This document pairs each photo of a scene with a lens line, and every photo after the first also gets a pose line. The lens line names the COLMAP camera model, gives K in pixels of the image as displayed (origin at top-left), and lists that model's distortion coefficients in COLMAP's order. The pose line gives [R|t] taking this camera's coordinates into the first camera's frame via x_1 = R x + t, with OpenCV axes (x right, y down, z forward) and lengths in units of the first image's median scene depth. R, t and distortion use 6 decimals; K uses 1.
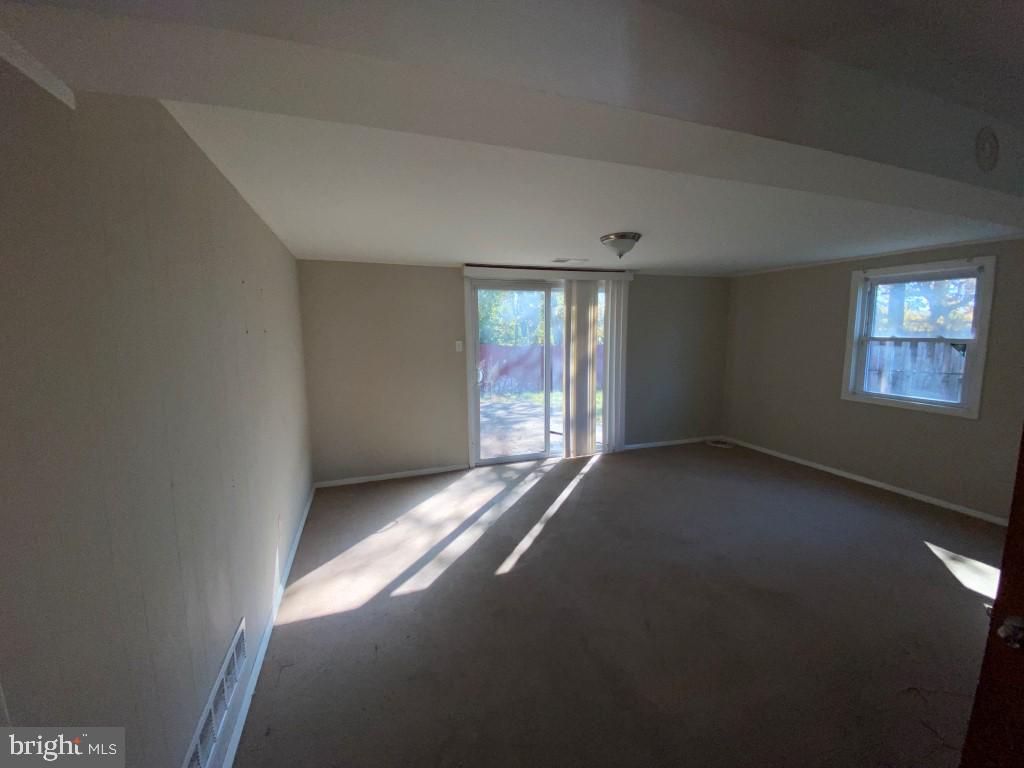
lens RADIAL K [[415.6, 0, 513.1], [0, 415.6, 380.7], [0, 0, 1]] dist [0.022302, -0.022807]
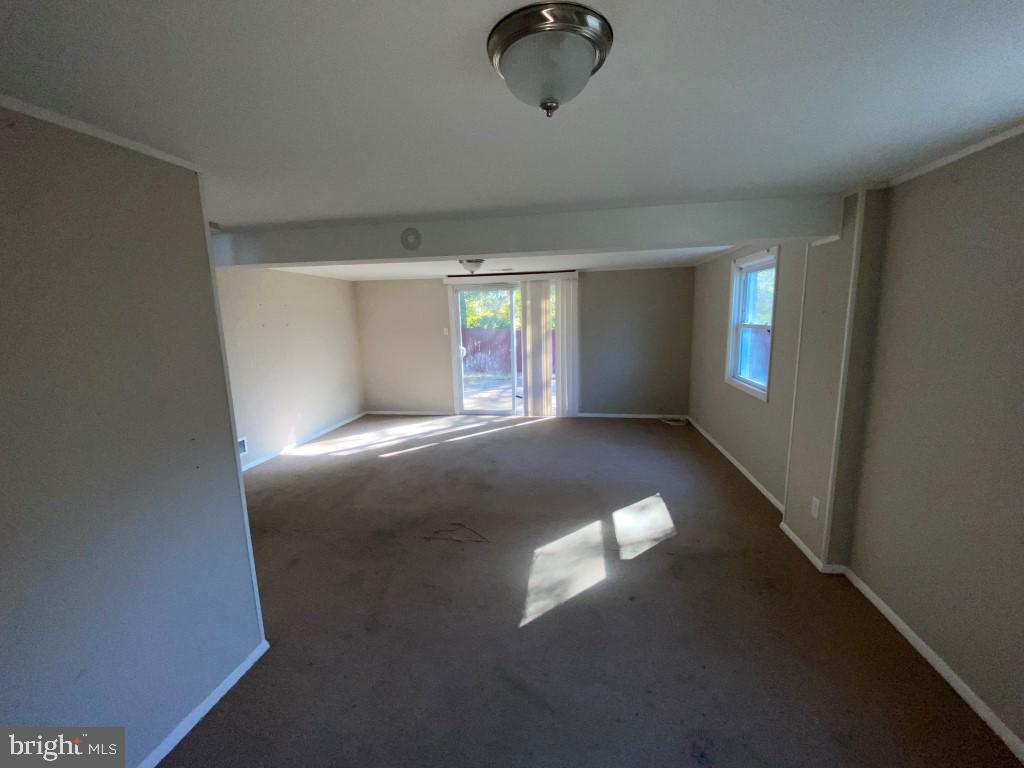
lens RADIAL K [[415.6, 0, 513.1], [0, 415.6, 380.7], [0, 0, 1]] dist [0.022302, -0.022807]
pose [[0.877229, 0.058504, -0.476495, 0.751463], [-0.039286, 0.997966, 0.050204, 0.007895], [0.478463, -0.025320, 0.877743, -0.182033]]
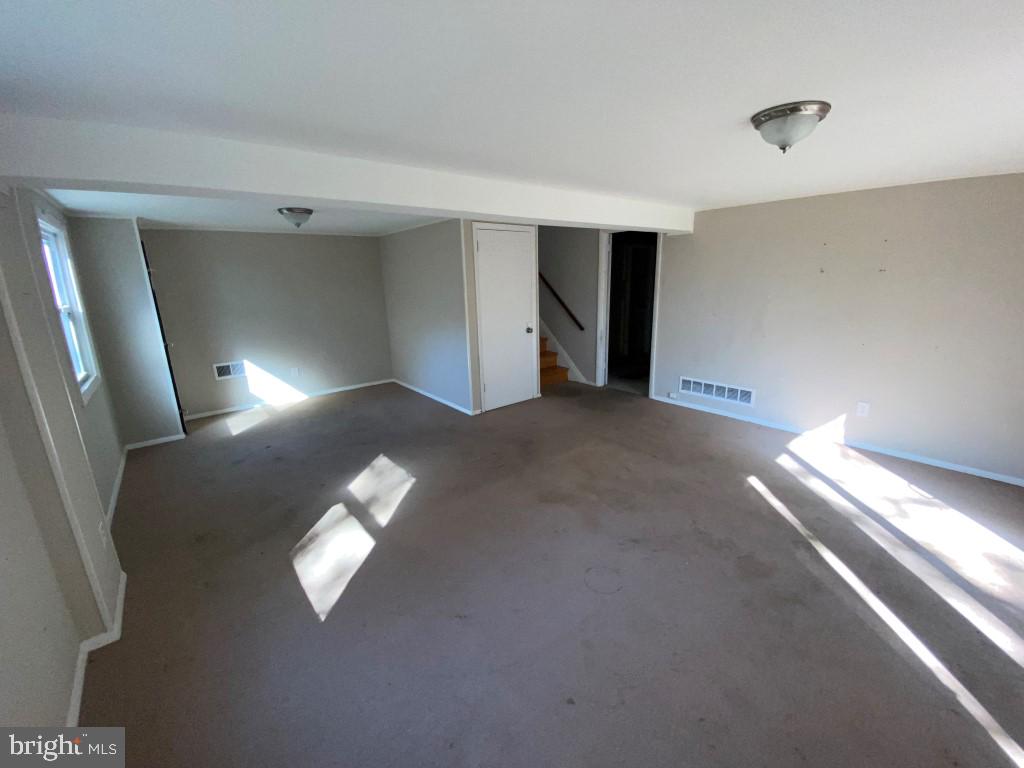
lens RADIAL K [[415.6, 0, 513.1], [0, 415.6, 380.7], [0, 0, 1]] dist [0.022302, -0.022807]
pose [[-0.942429, 0.109390, -0.316008, 0.554220], [-0.009467, 0.935878, 0.352198, -0.129522], [0.334271, 0.334913, -0.880963, 0.989573]]
